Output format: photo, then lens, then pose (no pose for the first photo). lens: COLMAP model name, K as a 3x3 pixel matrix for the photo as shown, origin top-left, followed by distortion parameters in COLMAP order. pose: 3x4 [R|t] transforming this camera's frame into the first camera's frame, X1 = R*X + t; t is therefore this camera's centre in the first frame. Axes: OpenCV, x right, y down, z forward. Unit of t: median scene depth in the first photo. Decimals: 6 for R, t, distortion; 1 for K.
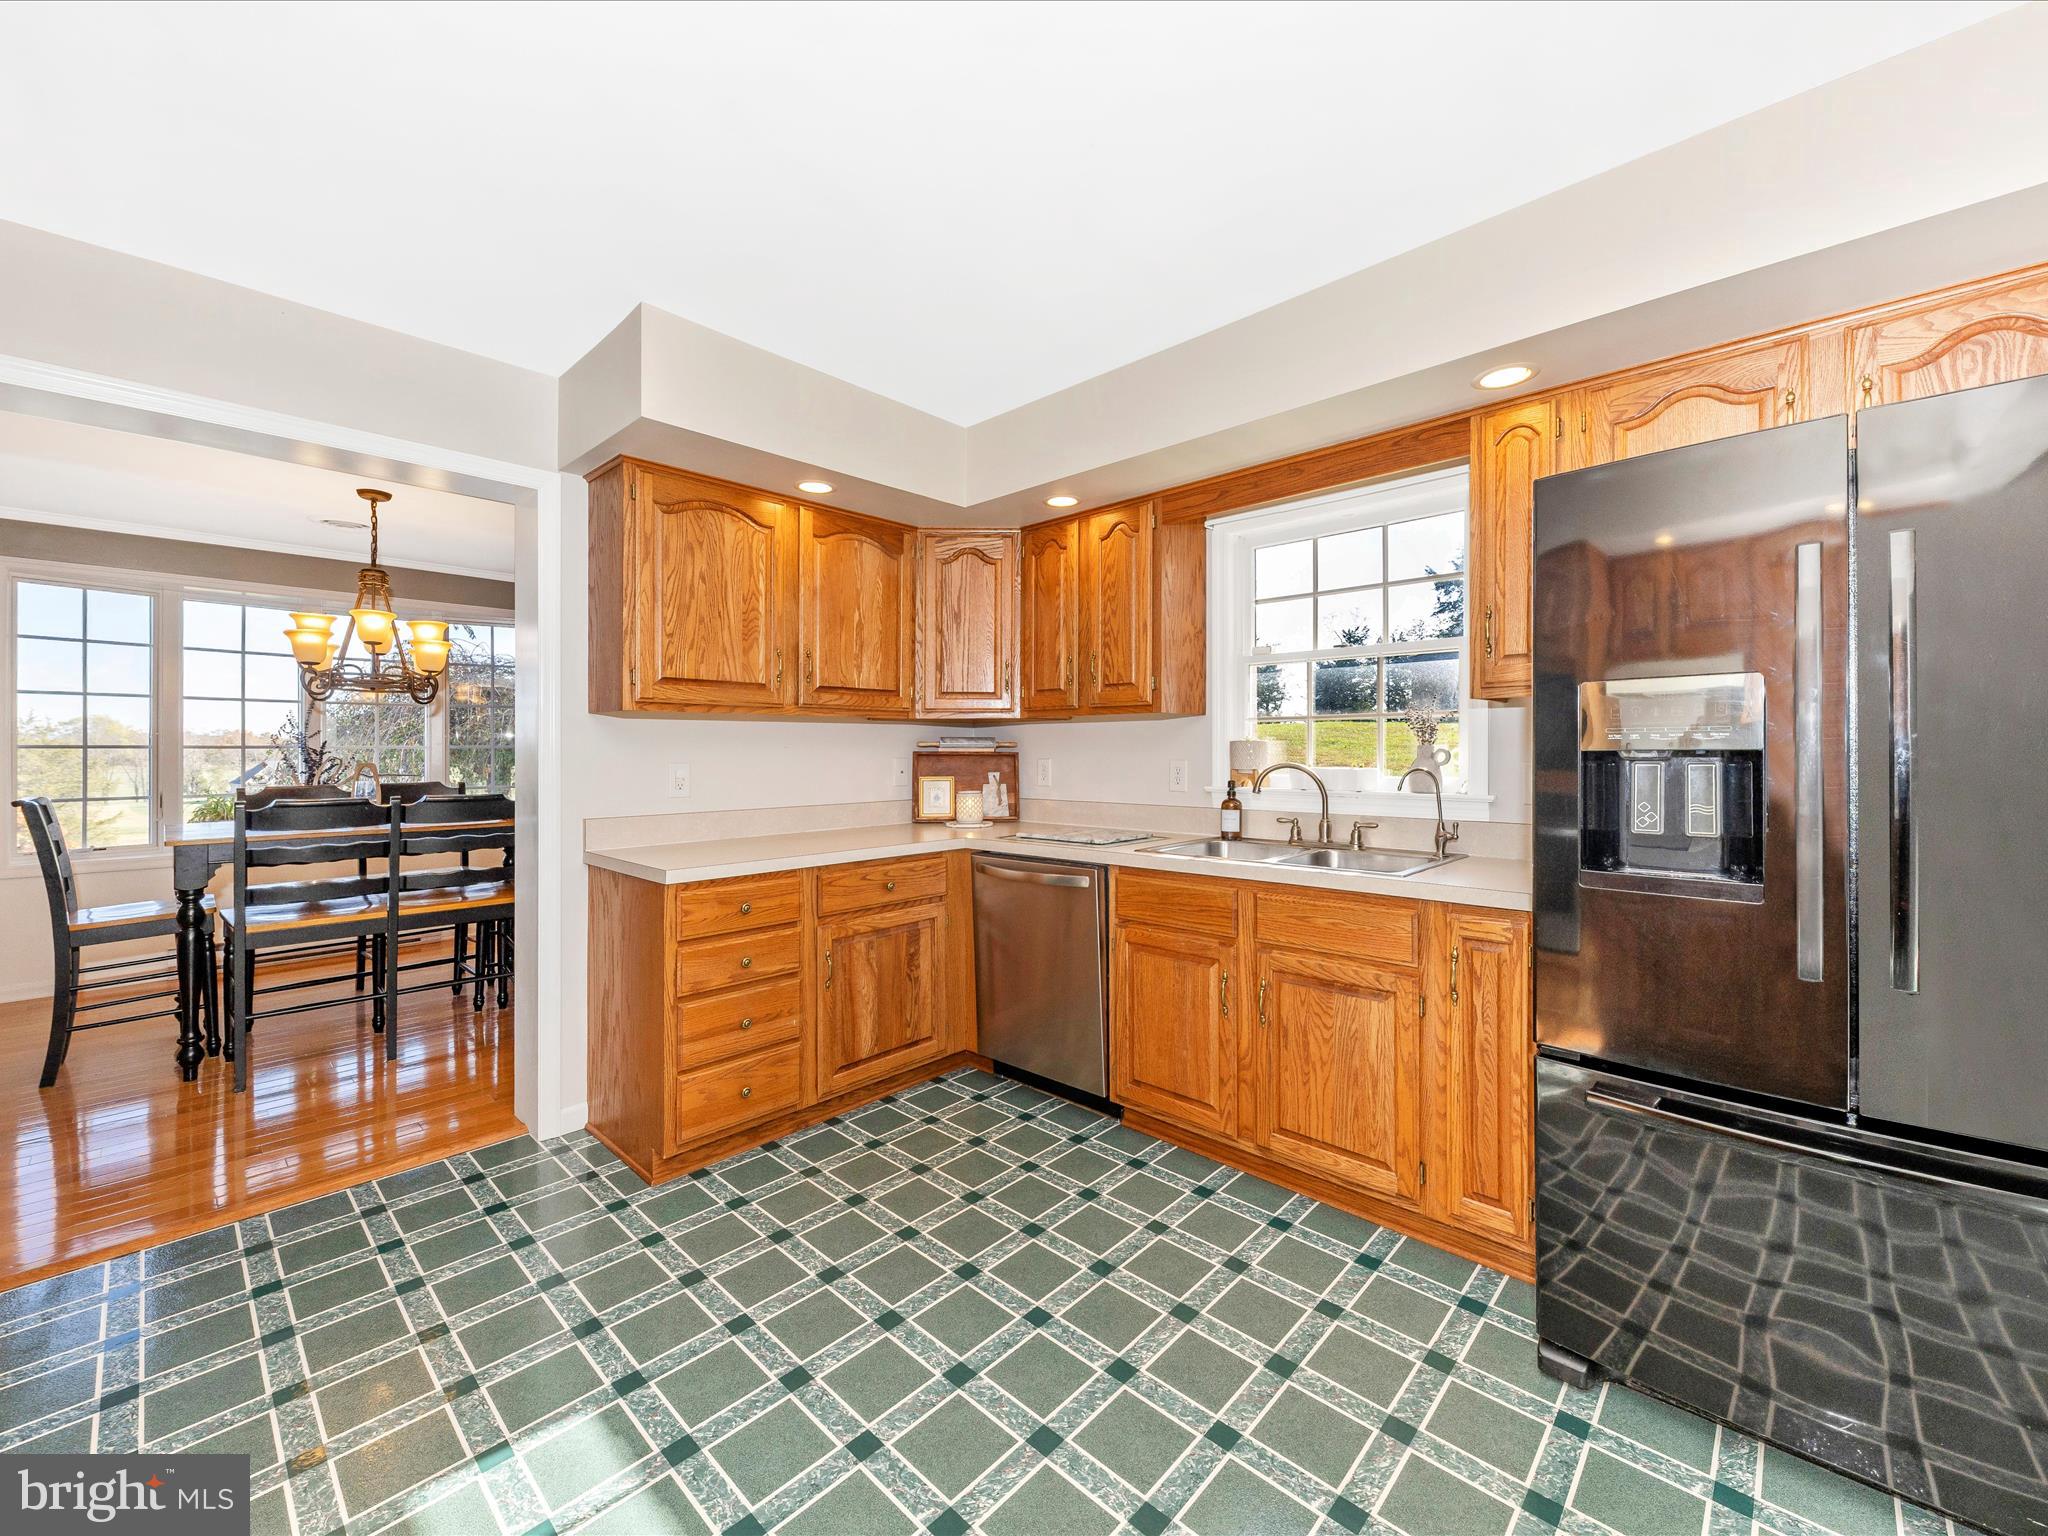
lens RADIAL K [[824.1, 0, 1028.8], [0, 824.1, 759.0], [0, 0, 1]] dist [0.004744, -0.000556]
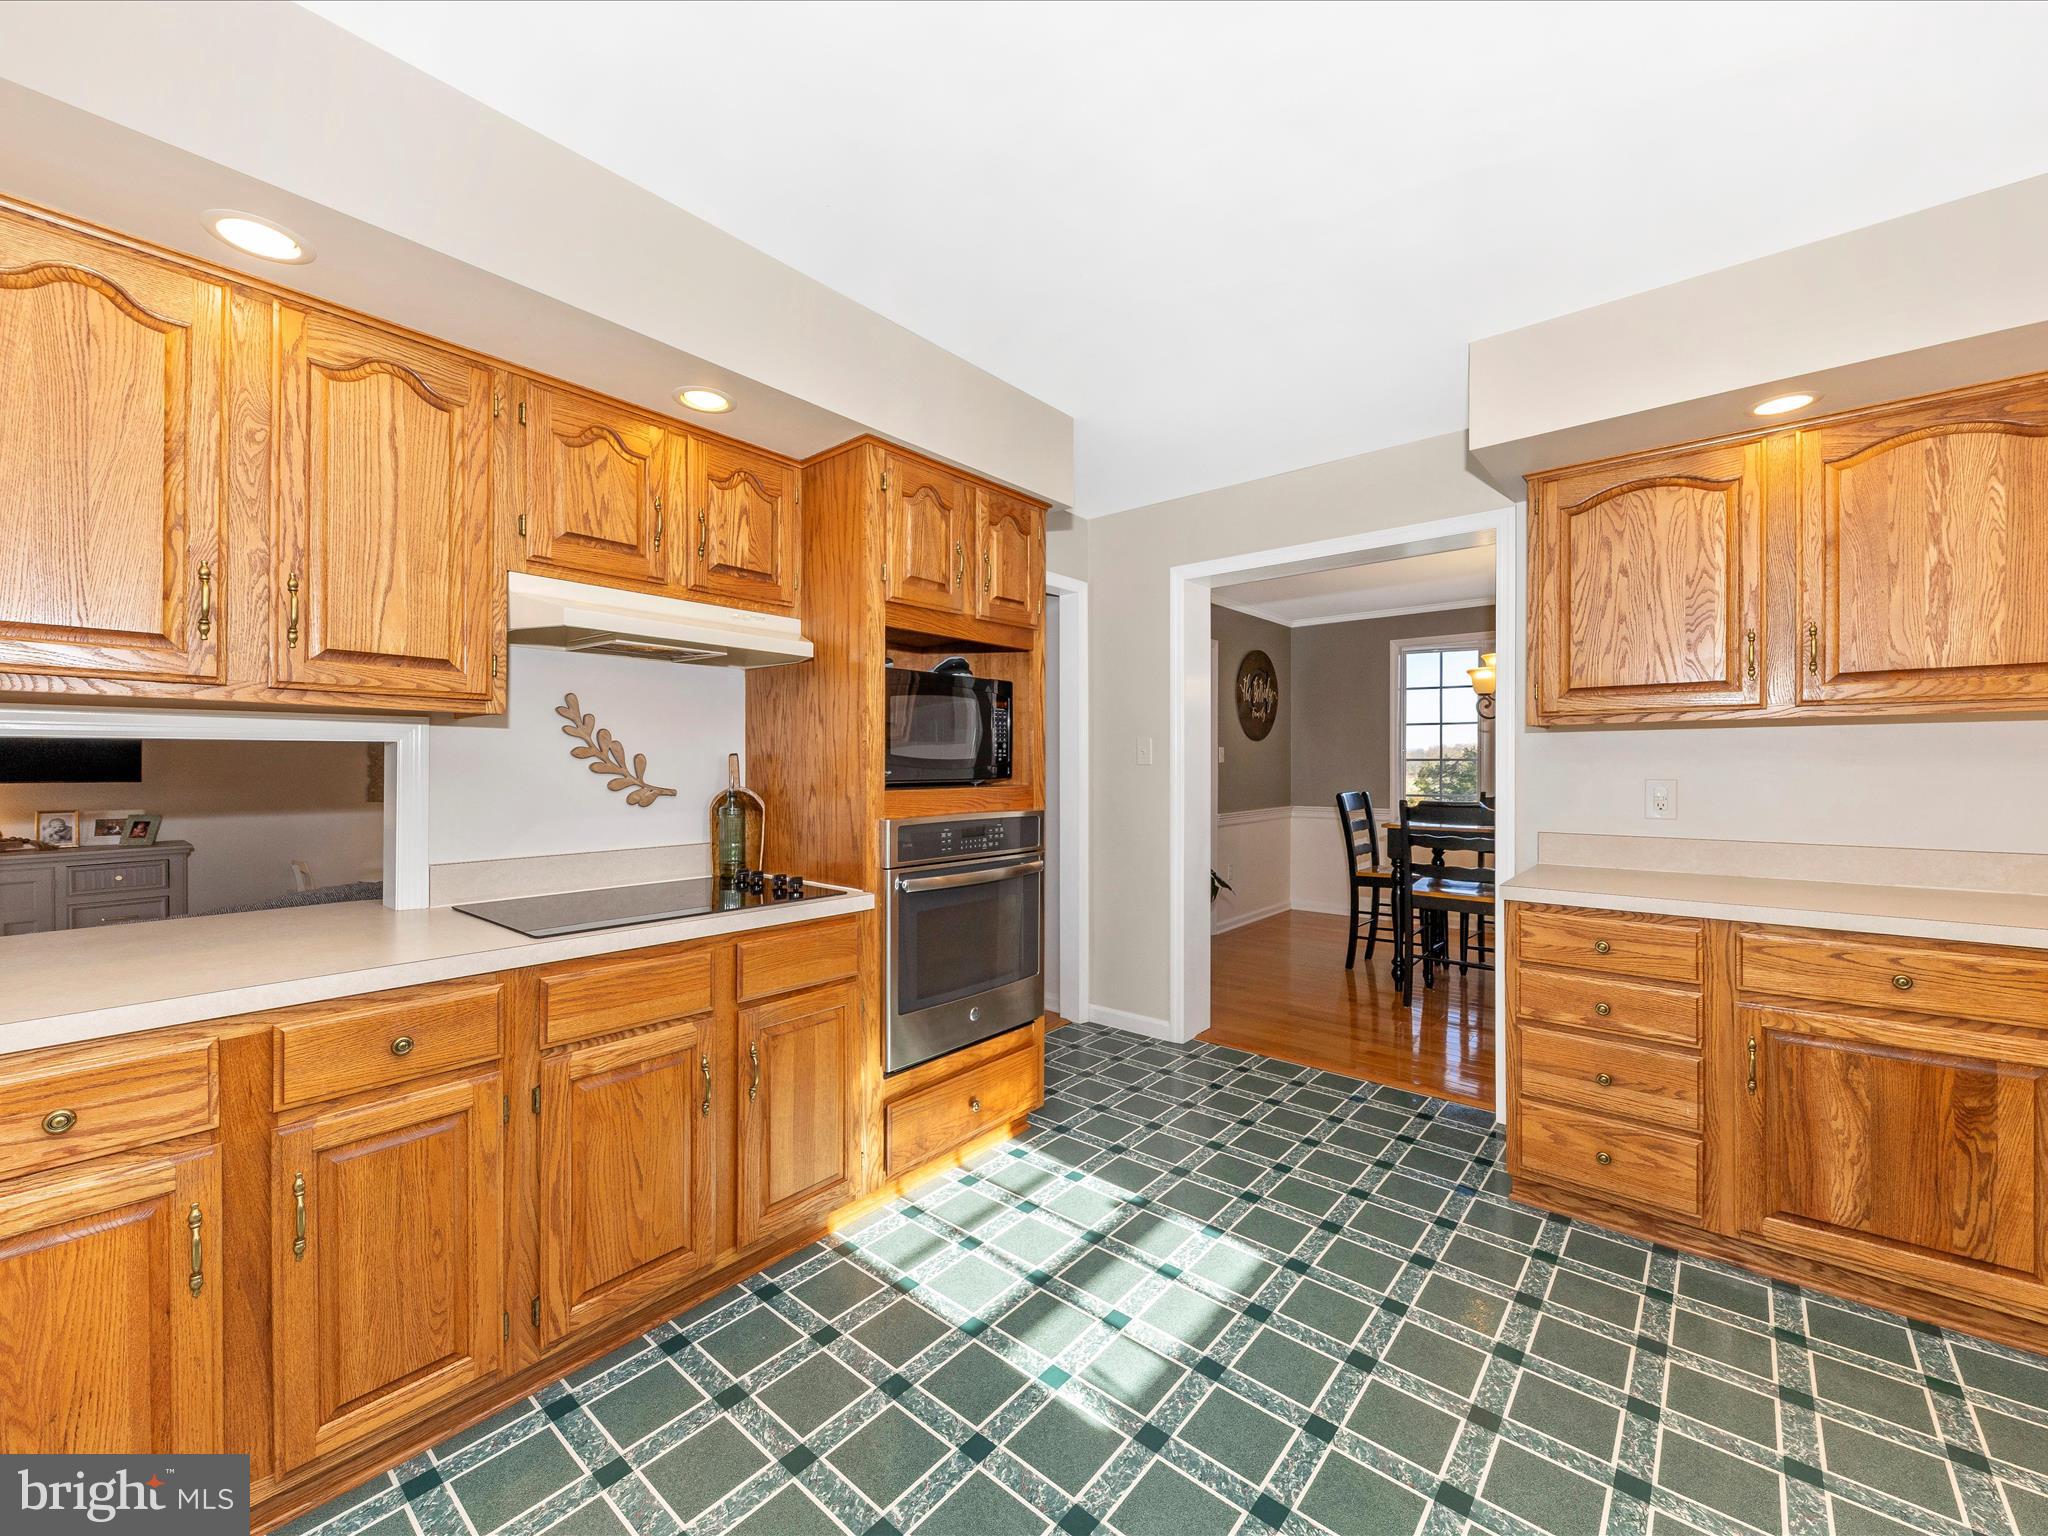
lens RADIAL K [[824.1, 0, 1017.4], [0, 824.1, 763.0], [0, 0, 1]] dist [0.004744, -0.000556]
pose [[0.041737, 0.001989, -0.999127, 0.527653], [-0.010485, 0.999944, 0.001553, -0.008665], [0.999074, 0.010411, 0.041755, 0.355129]]
